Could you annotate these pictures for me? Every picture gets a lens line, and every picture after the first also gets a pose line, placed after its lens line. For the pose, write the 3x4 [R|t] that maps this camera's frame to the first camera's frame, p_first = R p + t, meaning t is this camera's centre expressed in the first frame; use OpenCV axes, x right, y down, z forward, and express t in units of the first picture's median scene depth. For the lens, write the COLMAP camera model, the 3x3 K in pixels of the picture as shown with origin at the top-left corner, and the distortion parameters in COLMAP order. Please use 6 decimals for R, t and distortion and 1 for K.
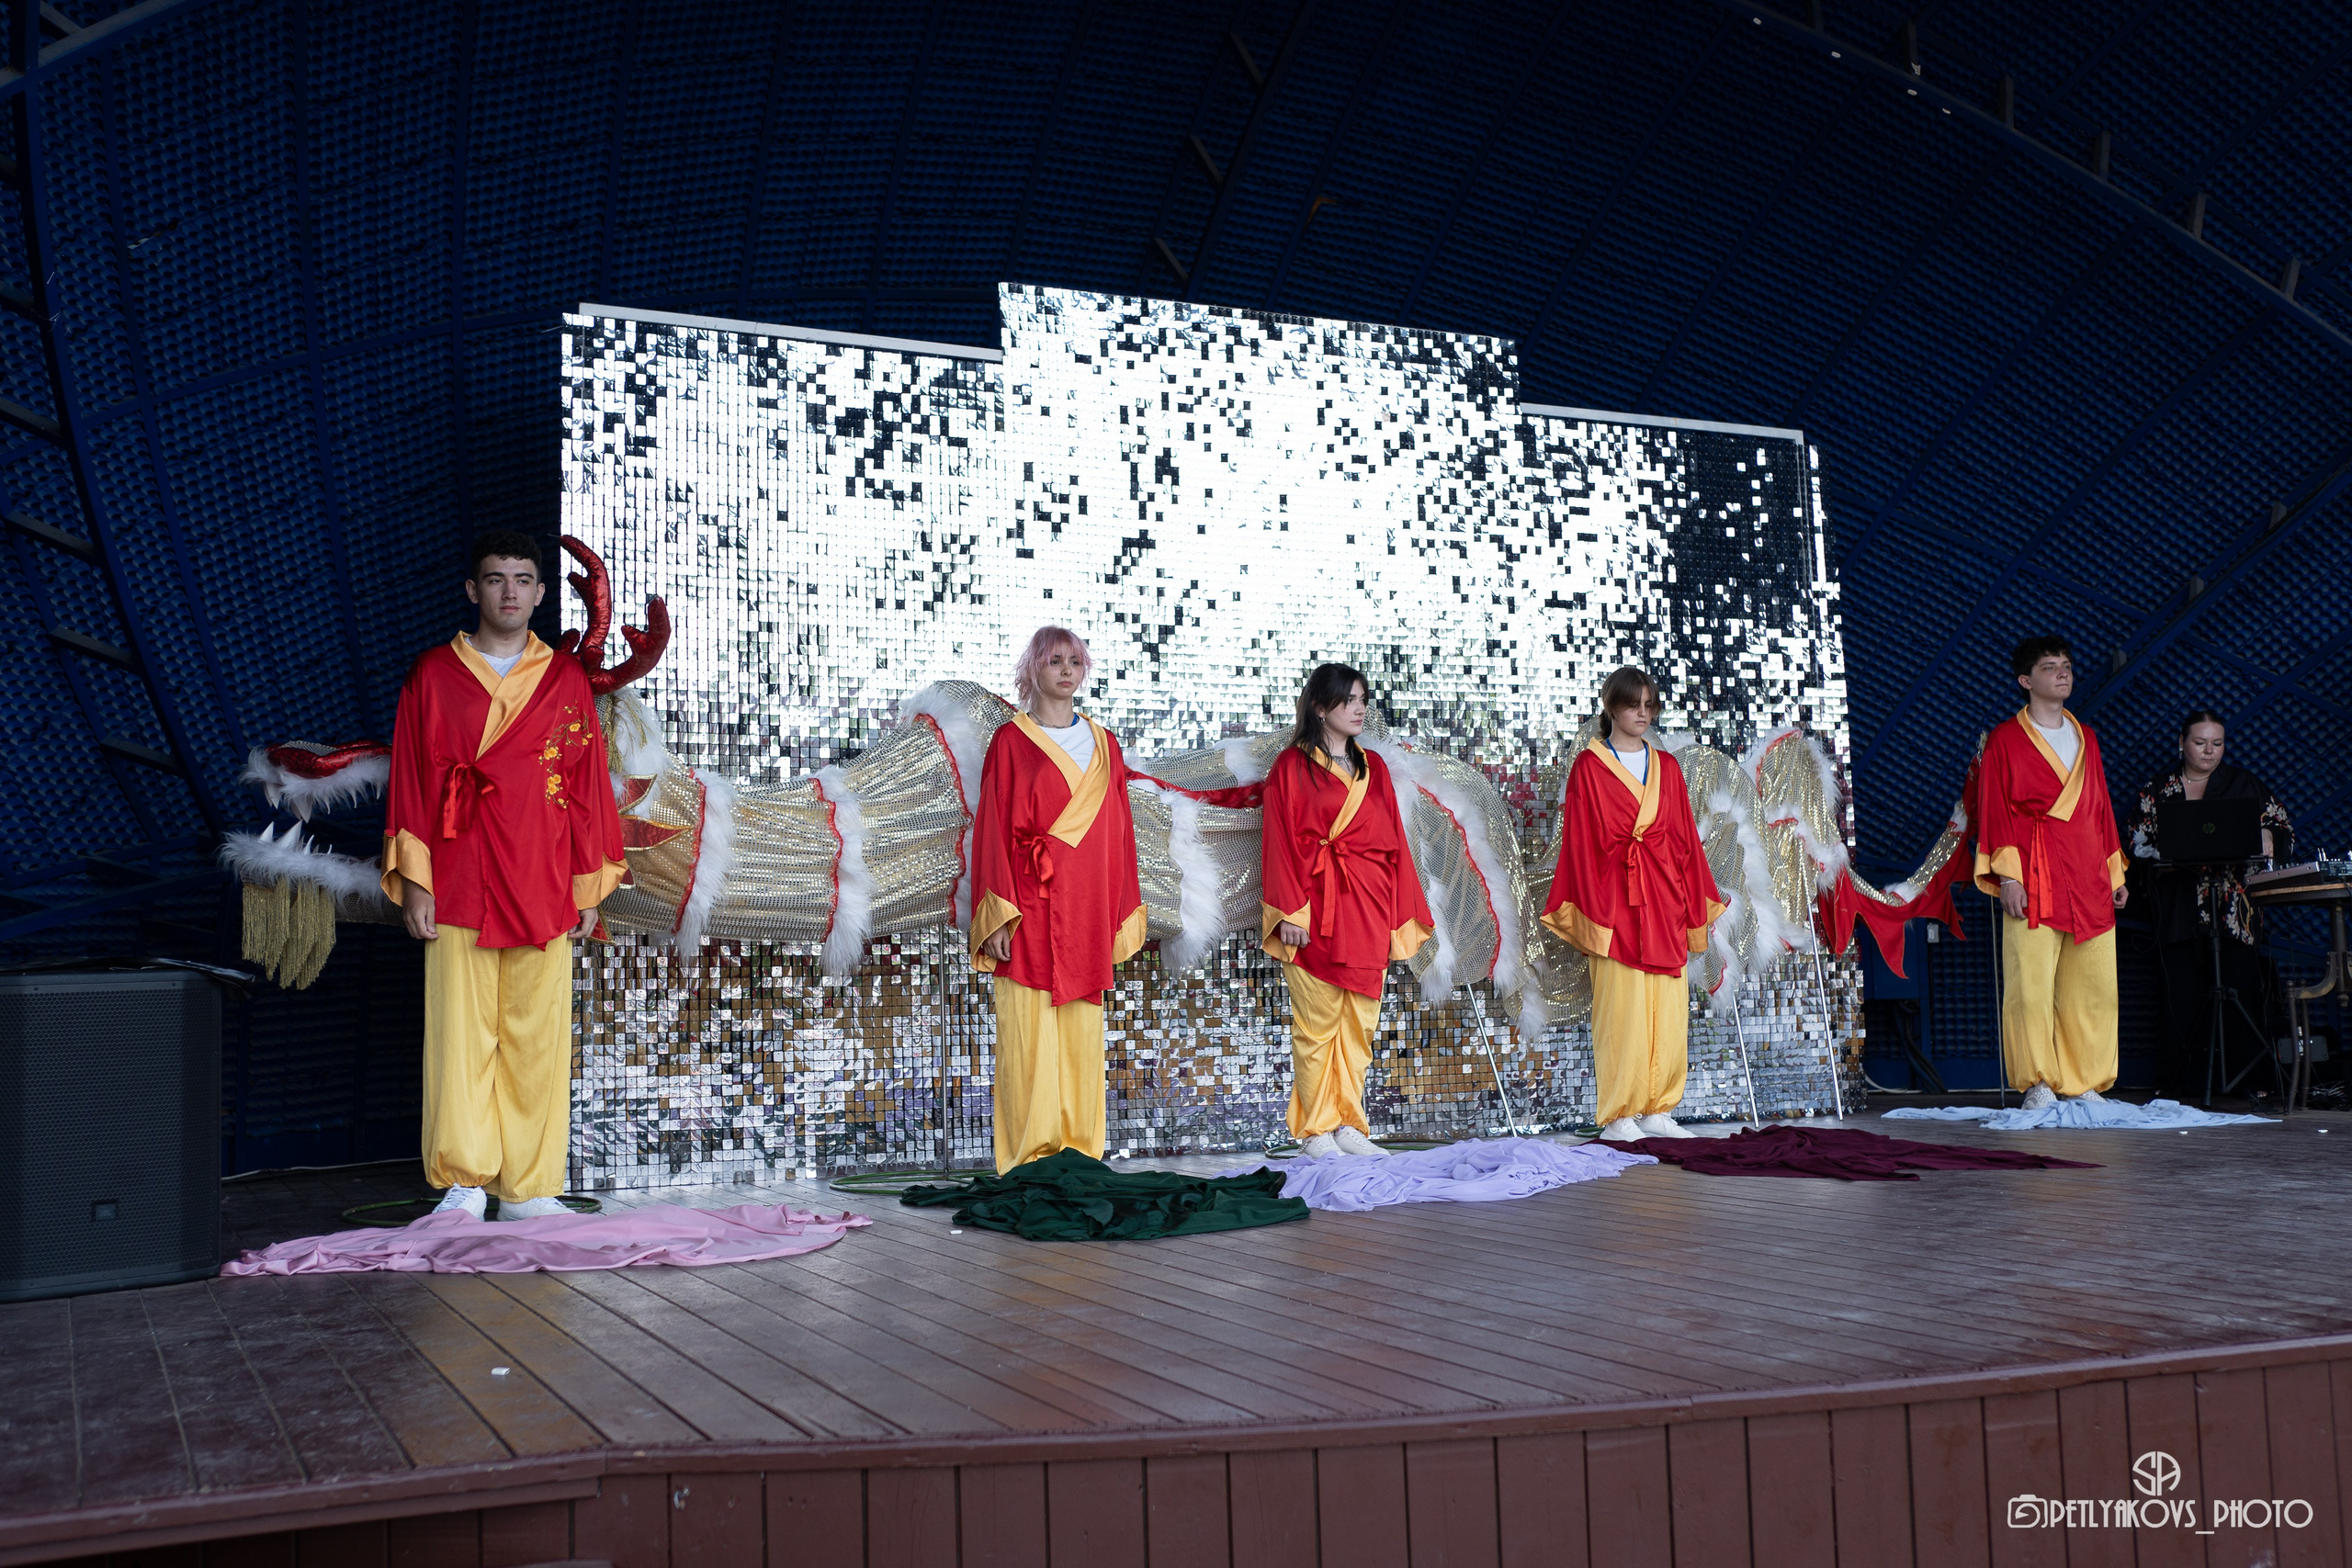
lens RADIAL K [[2370.5, 0, 1176.0], [0, 2370.5, 784.0], [0, 0, 1]] dist [-0.074412, 0.205183]
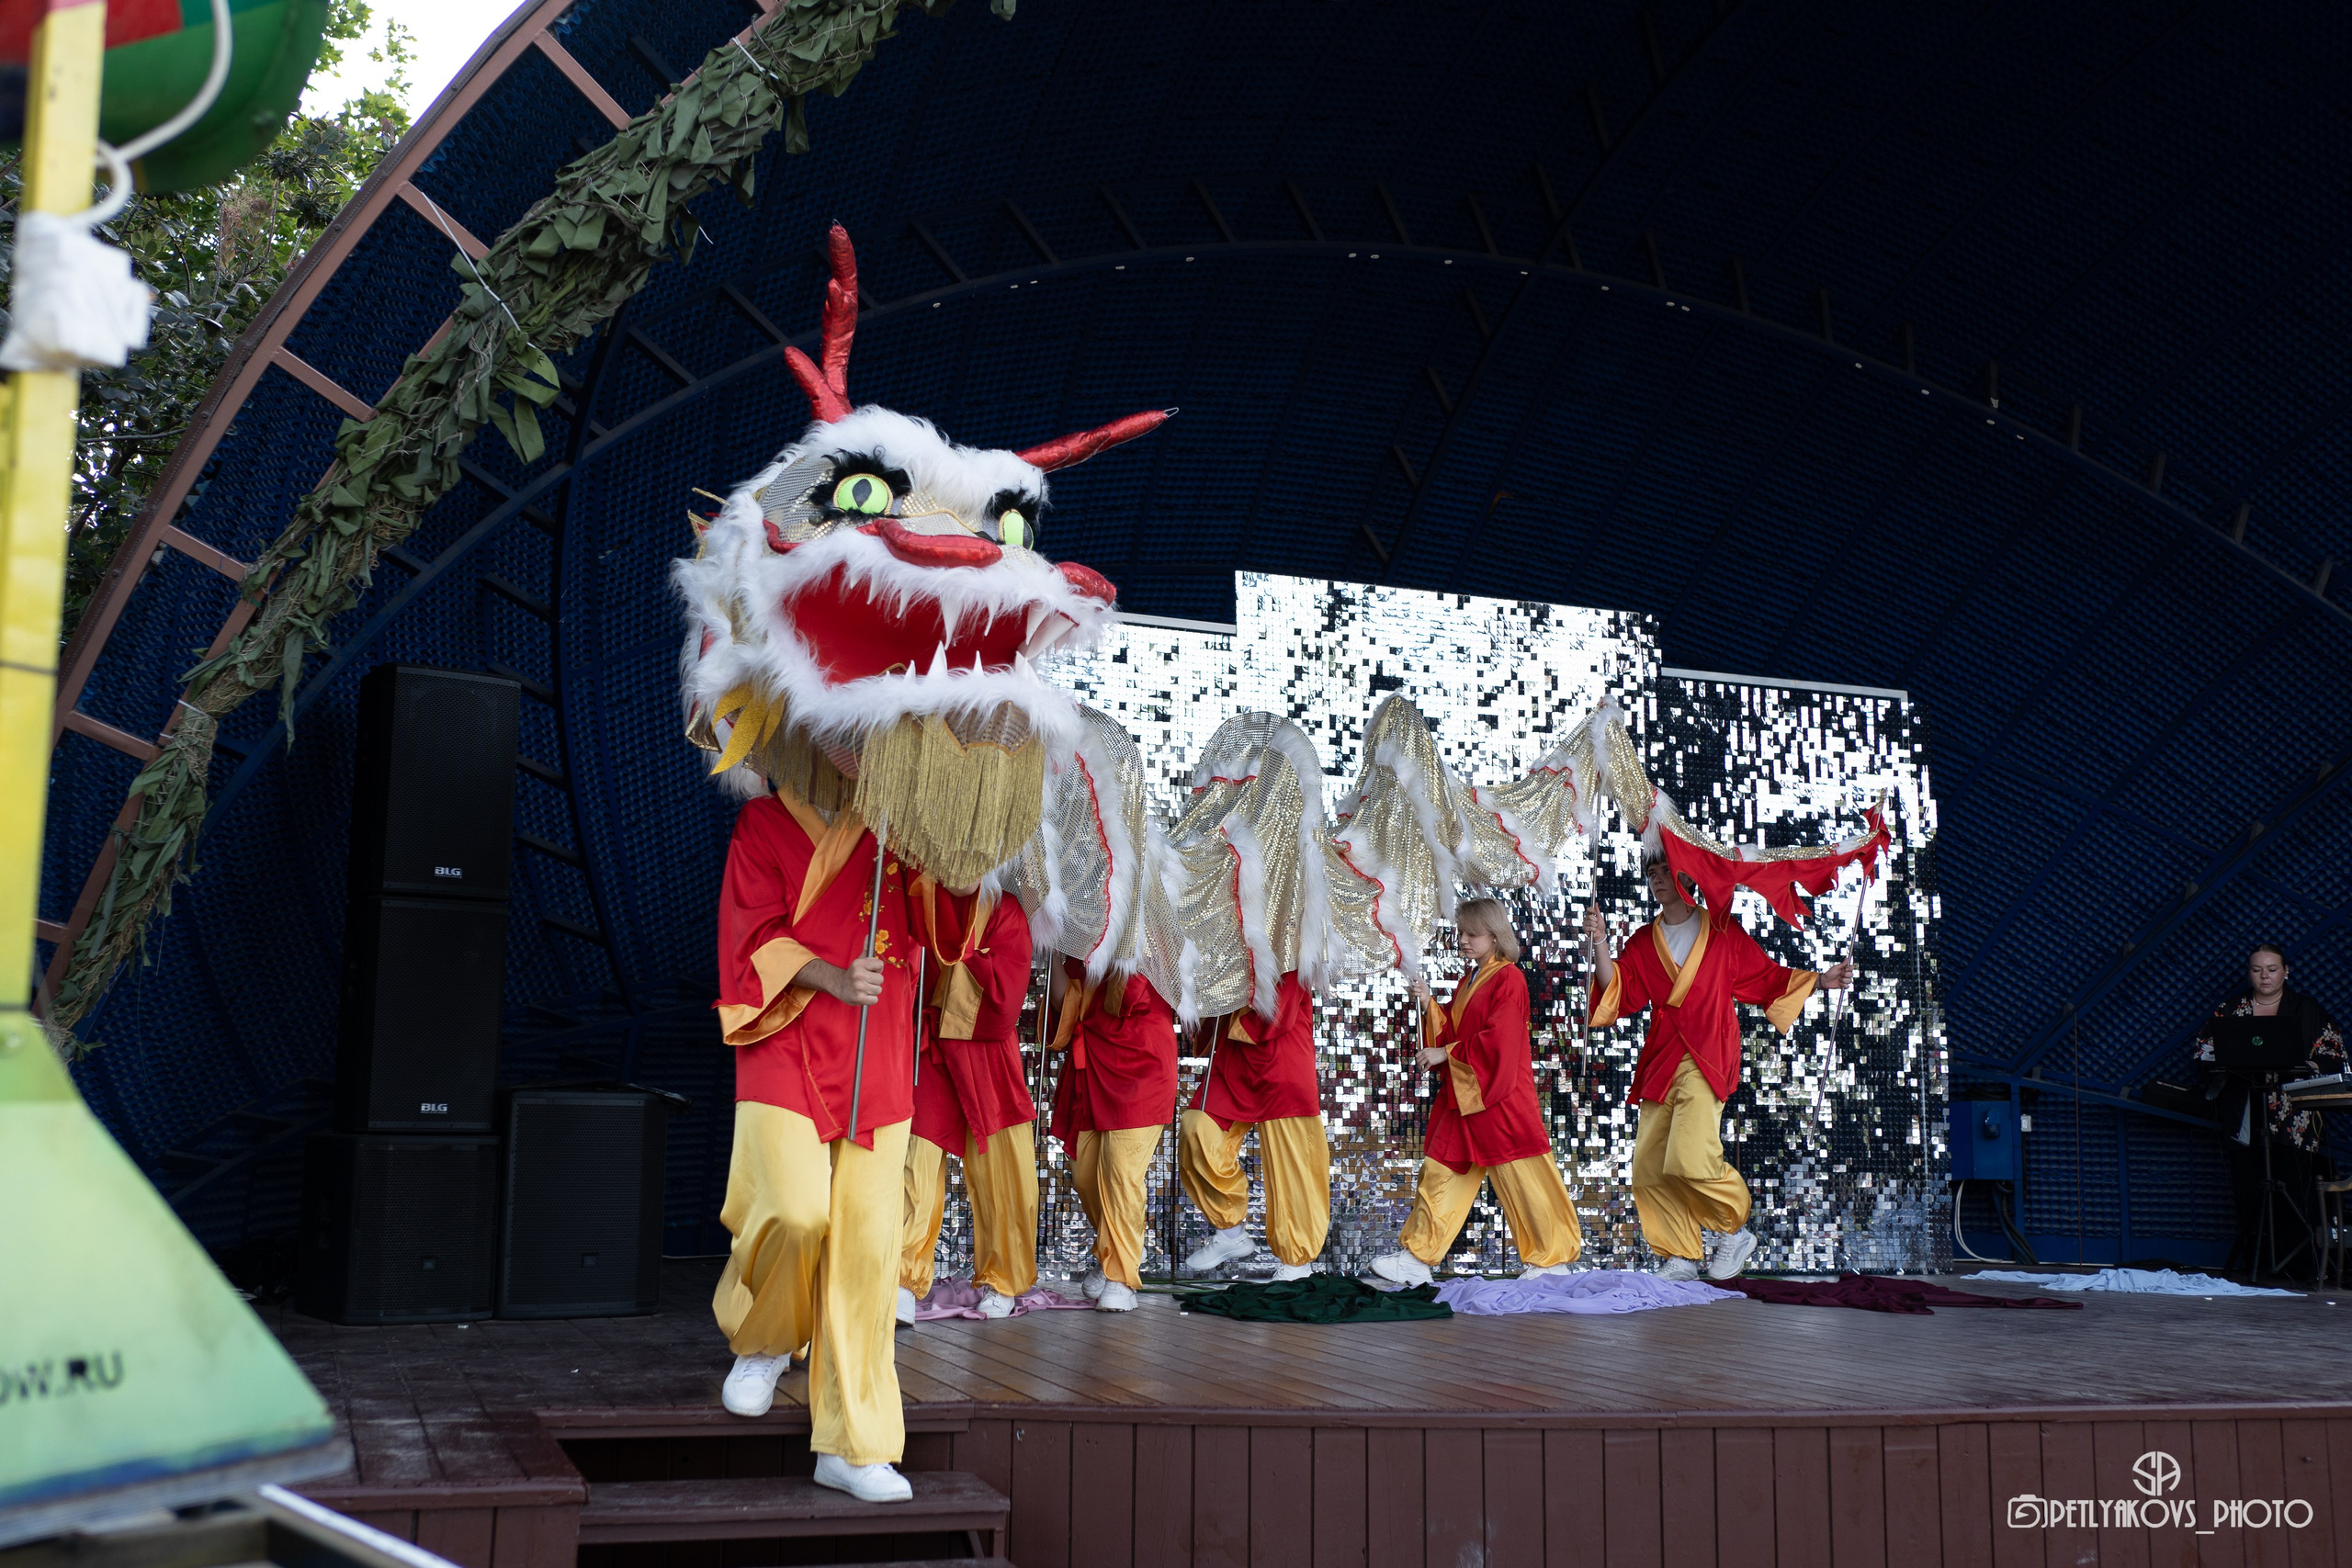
lens RADIAL K [[2370.5, 0, 1176.0], [0, 2370.5, 784.0], [0, 0, 1]] dist [-0.074412, 0.205183]
pose [[0.995509, 0.027092, -0.090708, 0.011049], [-0.033383, 0.997087, -0.068575, -0.011833], [0.088586, 0.071295, 0.993514, -0.246053]]
